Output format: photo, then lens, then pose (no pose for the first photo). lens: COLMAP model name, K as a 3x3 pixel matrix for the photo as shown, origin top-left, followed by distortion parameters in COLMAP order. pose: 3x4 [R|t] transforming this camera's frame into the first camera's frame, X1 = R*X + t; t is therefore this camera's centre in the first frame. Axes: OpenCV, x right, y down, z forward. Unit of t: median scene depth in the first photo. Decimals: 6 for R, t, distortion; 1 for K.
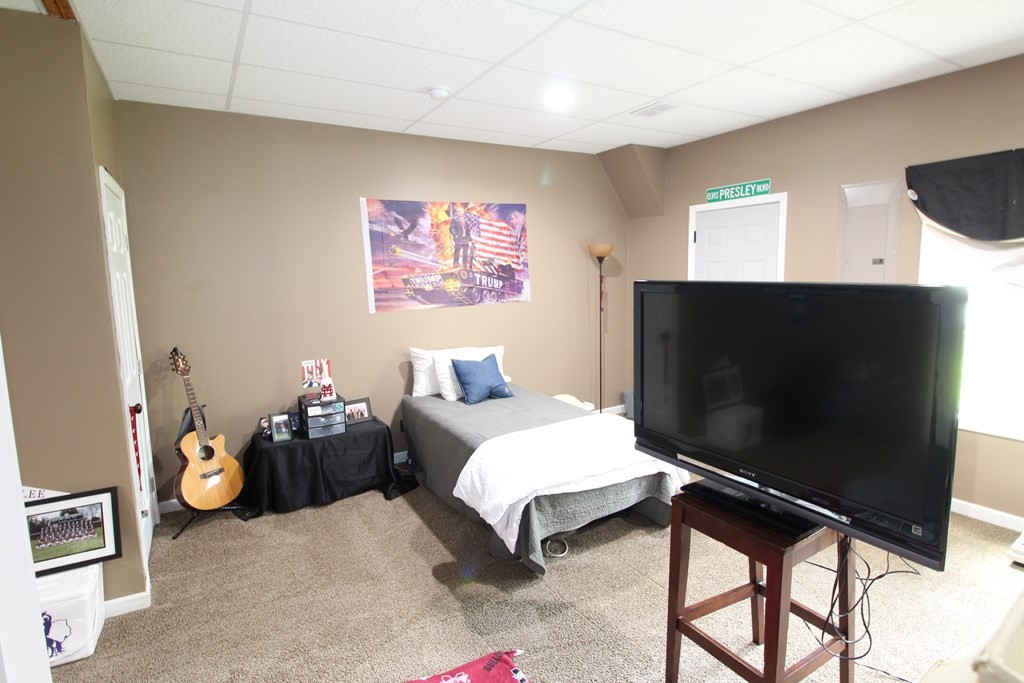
lens RADIAL K [[535.9, 0, 512.0], [0, 535.9, 341.5], [0, 0, 1]] dist [-0.000723, -0.000198]
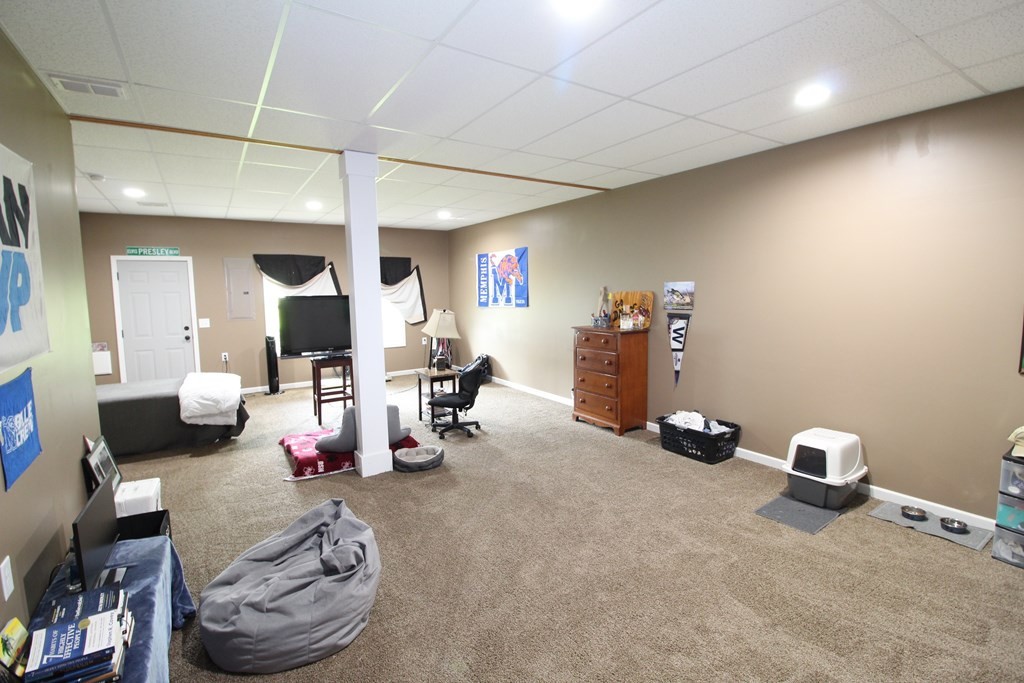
lens RADIAL K [[476.7, 0, 516.0], [0, 476.7, 333.0], [0, 0, 1]] dist [-0.000847, -0.007542]
pose [[-0.040473, -0.073228, 0.996494, -1.210303], [0.148393, 0.985810, 0.078470, 0.031657], [-0.988100, 0.151048, -0.029032, -0.067383]]
